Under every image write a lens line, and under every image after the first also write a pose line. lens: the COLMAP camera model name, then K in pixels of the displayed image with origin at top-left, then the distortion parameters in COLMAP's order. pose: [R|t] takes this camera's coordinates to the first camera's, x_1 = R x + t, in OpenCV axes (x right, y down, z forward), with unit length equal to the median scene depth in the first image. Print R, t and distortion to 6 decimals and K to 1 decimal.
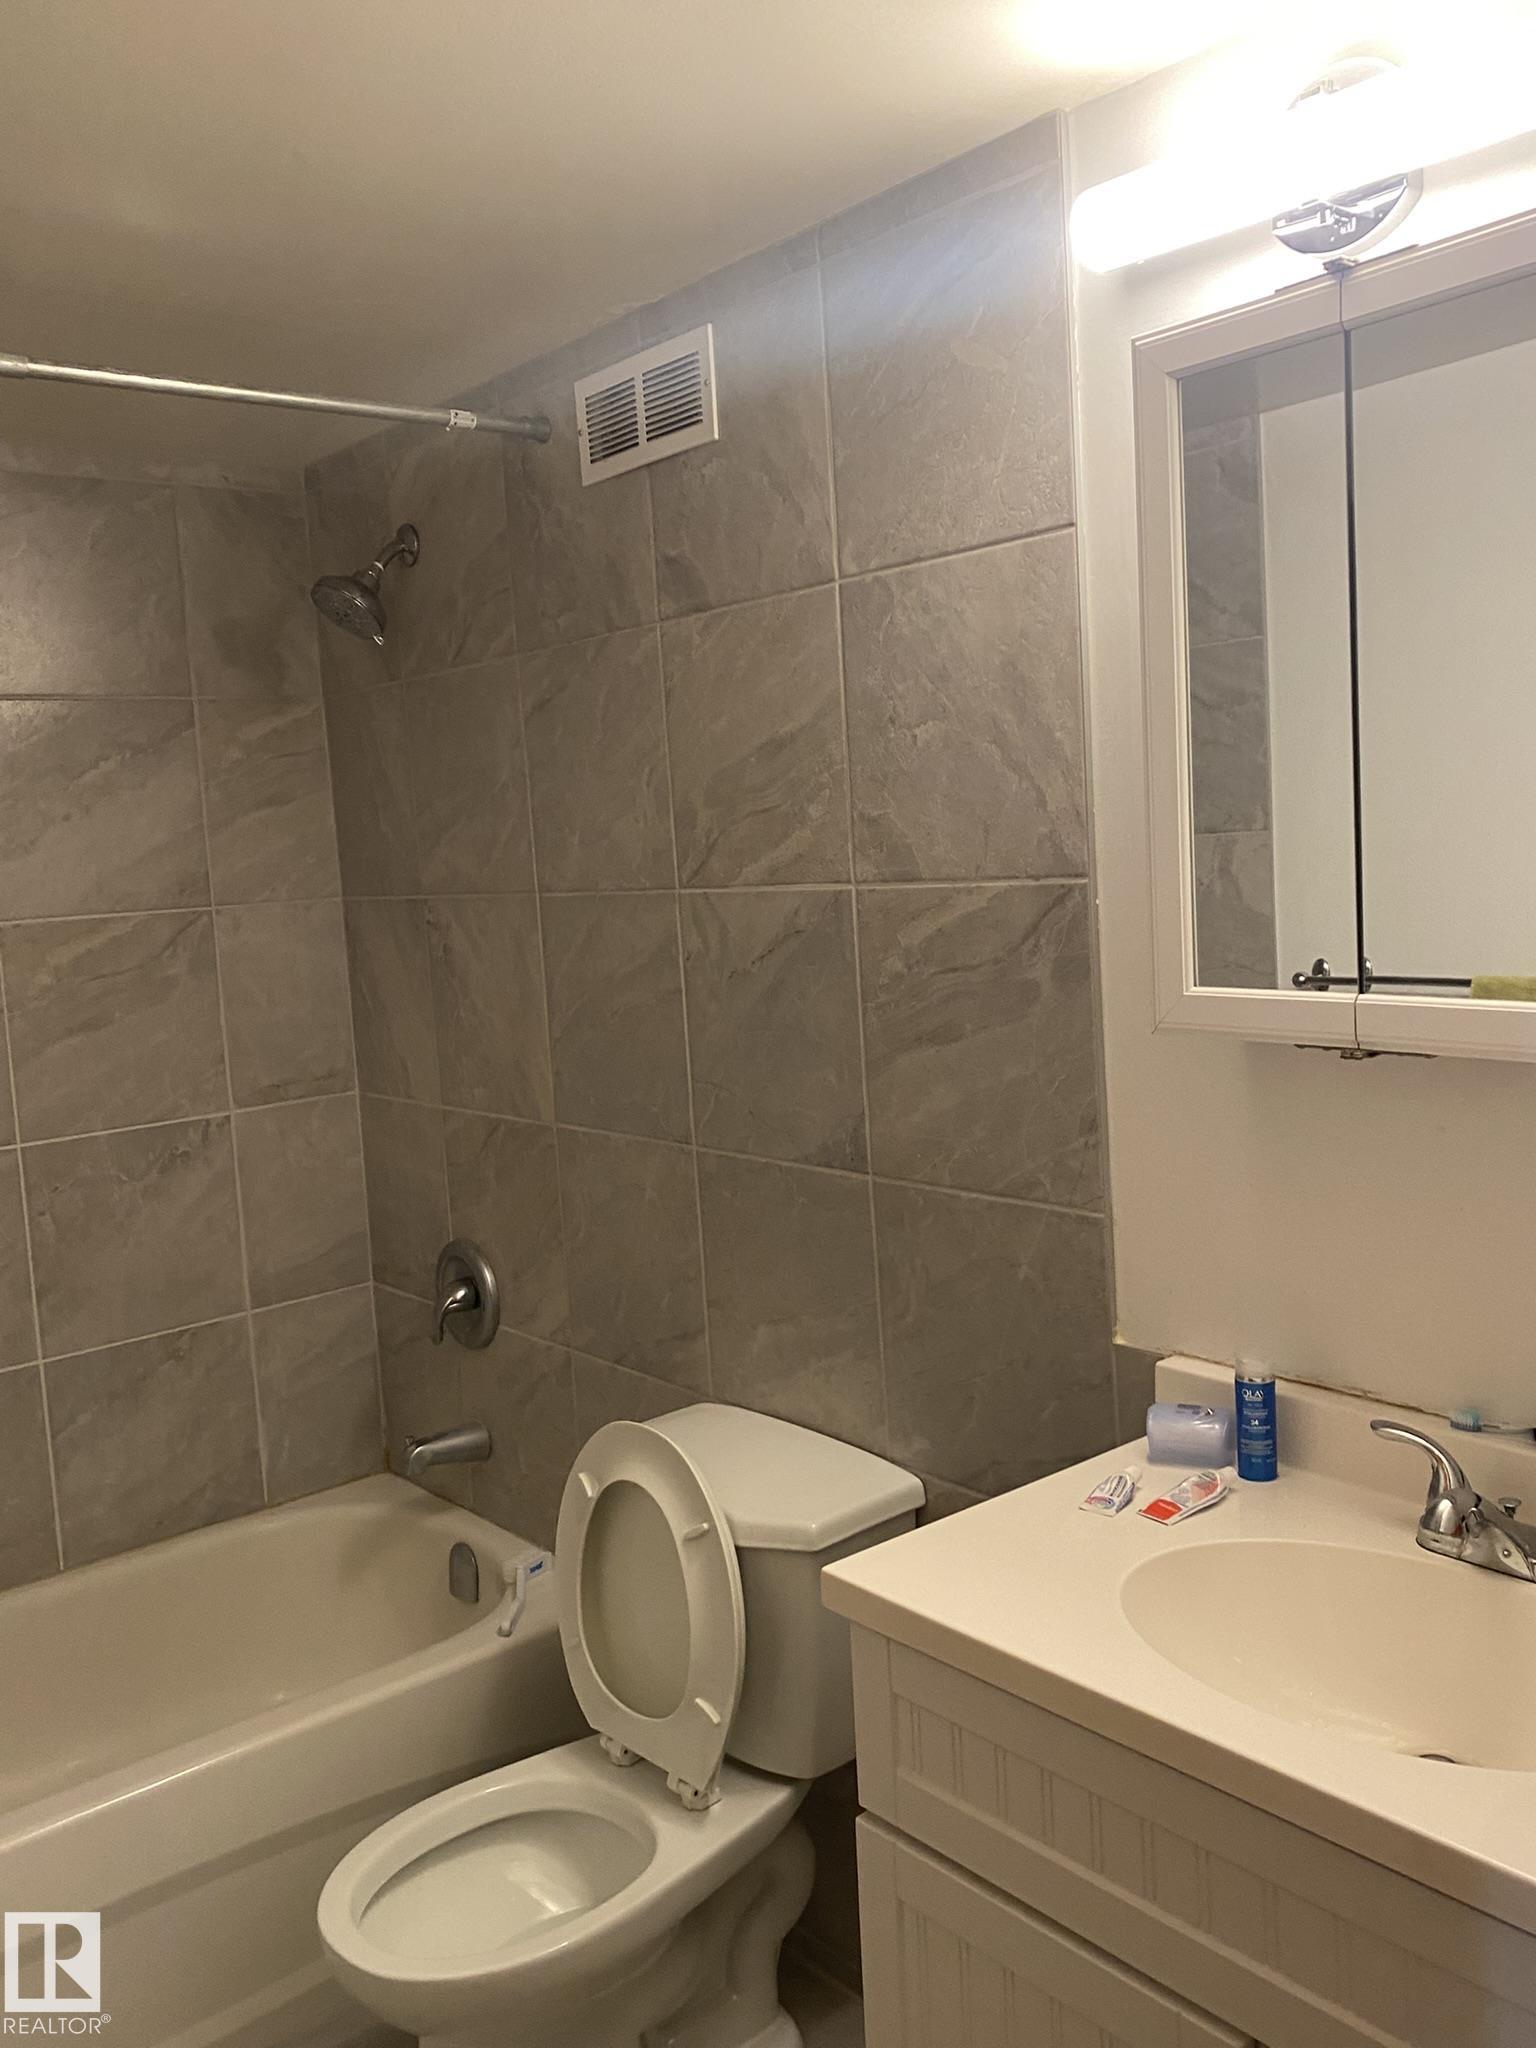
lens RADIAL K [[1708.1, 0, 771.8], [0, 1708.1, 1030.5], [0, 0, 1]] dist [0.074002, -0.213229]
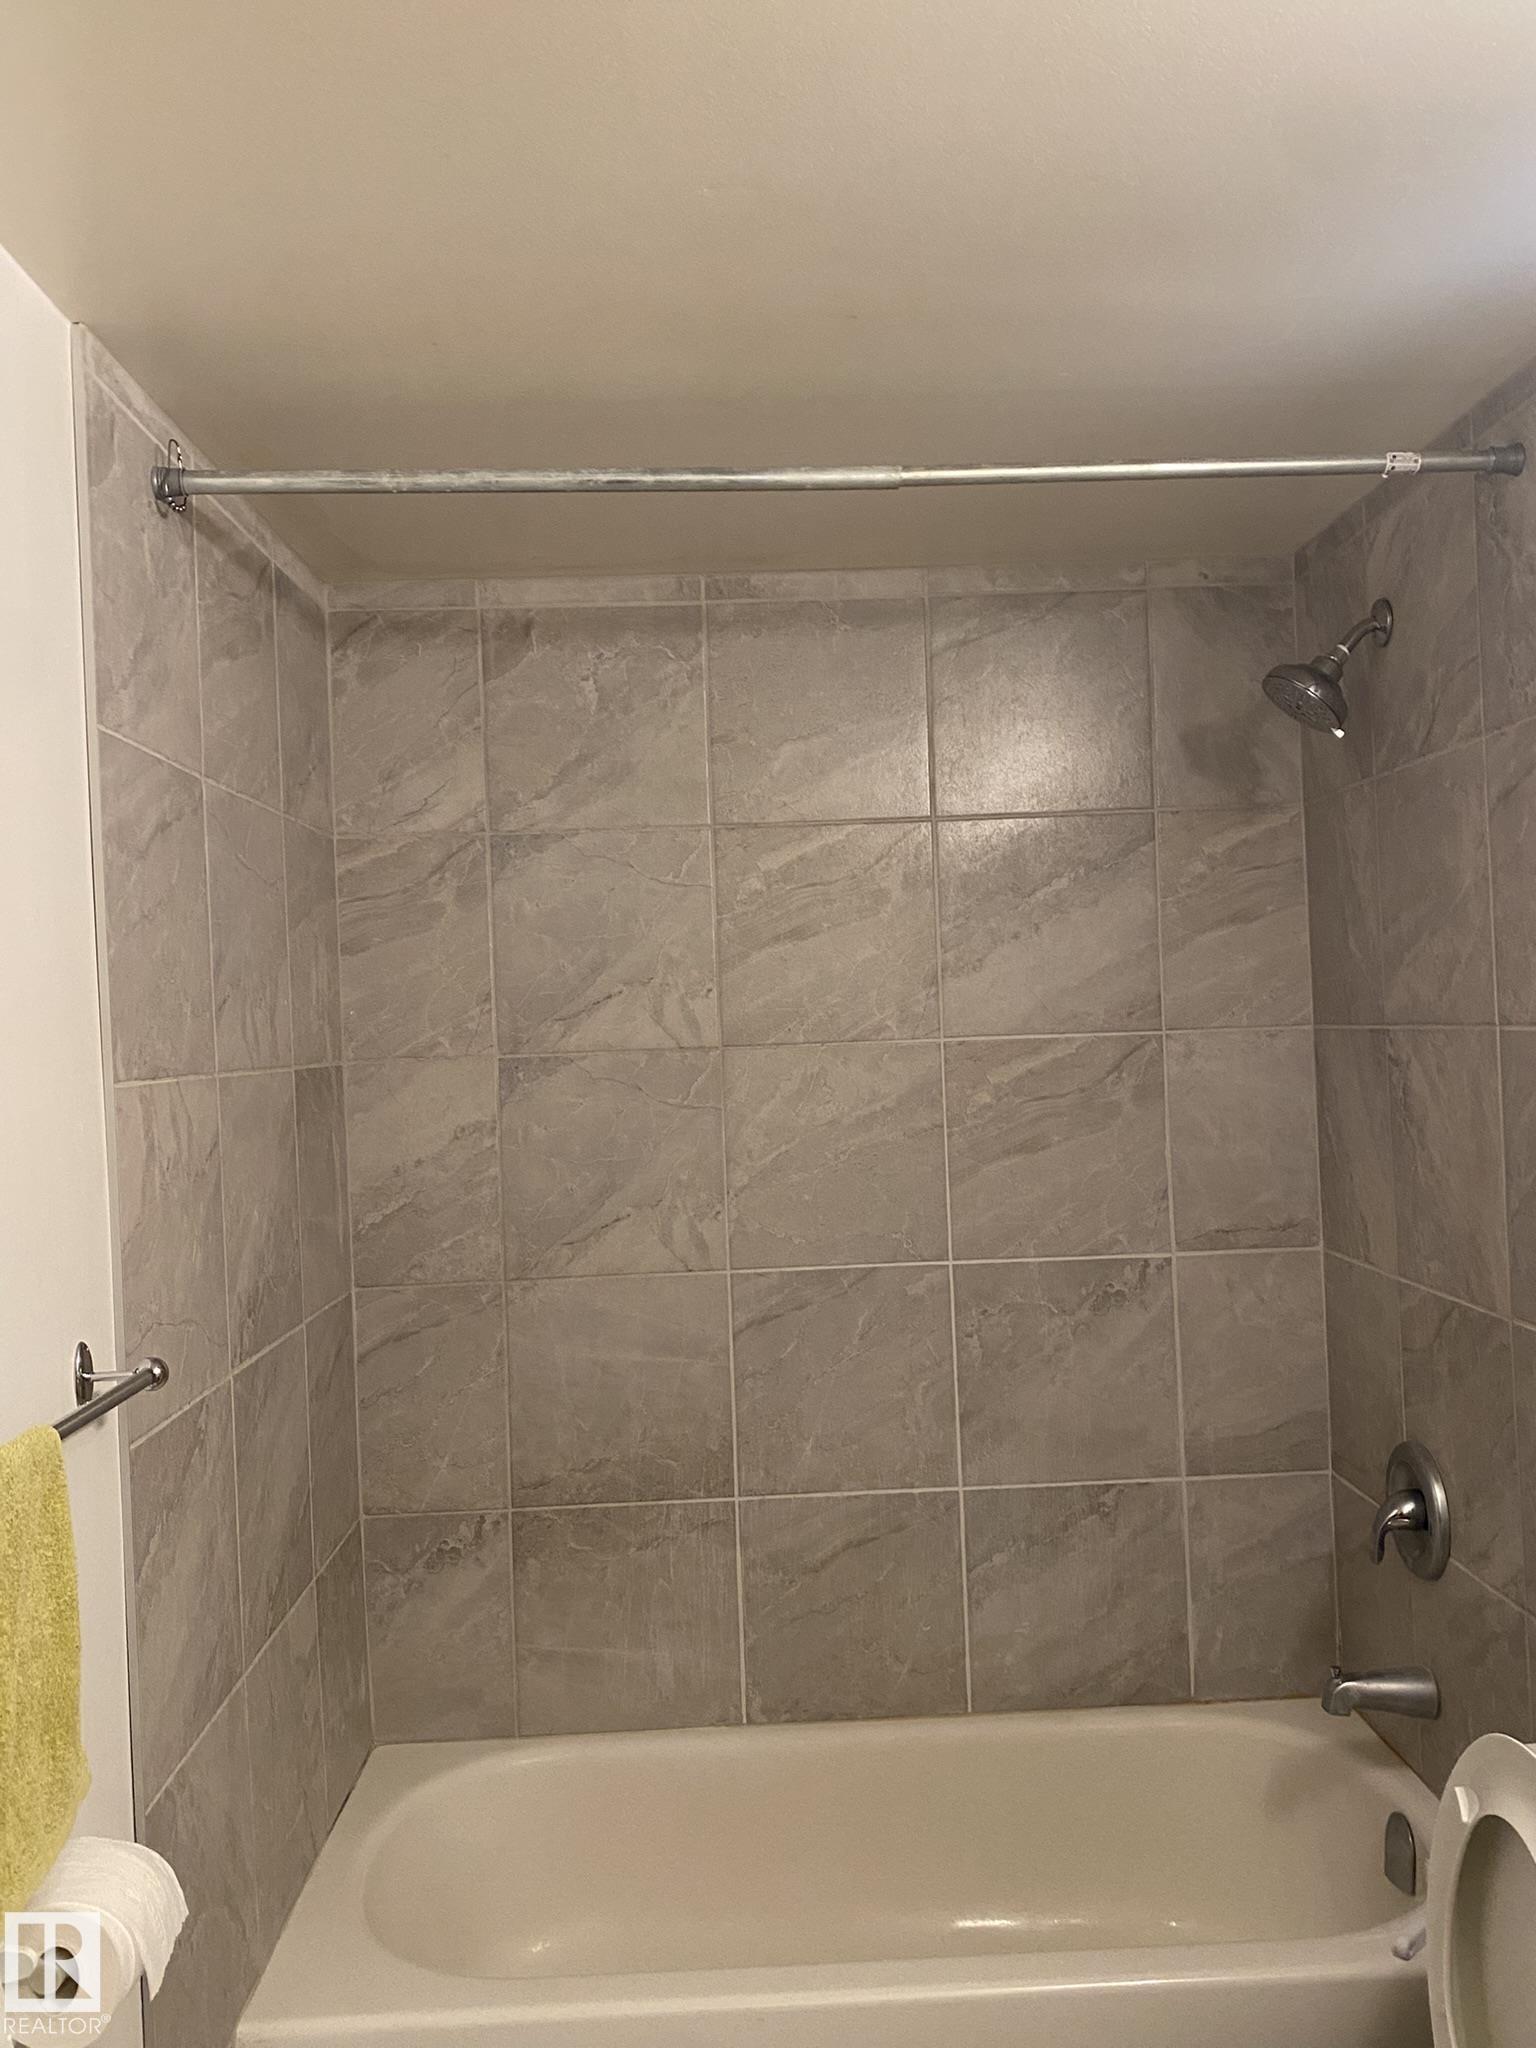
lens RADIAL K [[1726.4, 0, 756.5], [0, 1726.4, 1019.1], [0, 0, 1]] dist [0.031151, -0.042908]
pose [[0.779450, 0.029315, -0.625779, 0.089533], [-0.079526, 0.995453, -0.052422, -0.011944], [0.621397, 0.090626, 0.778237, 0.134177]]
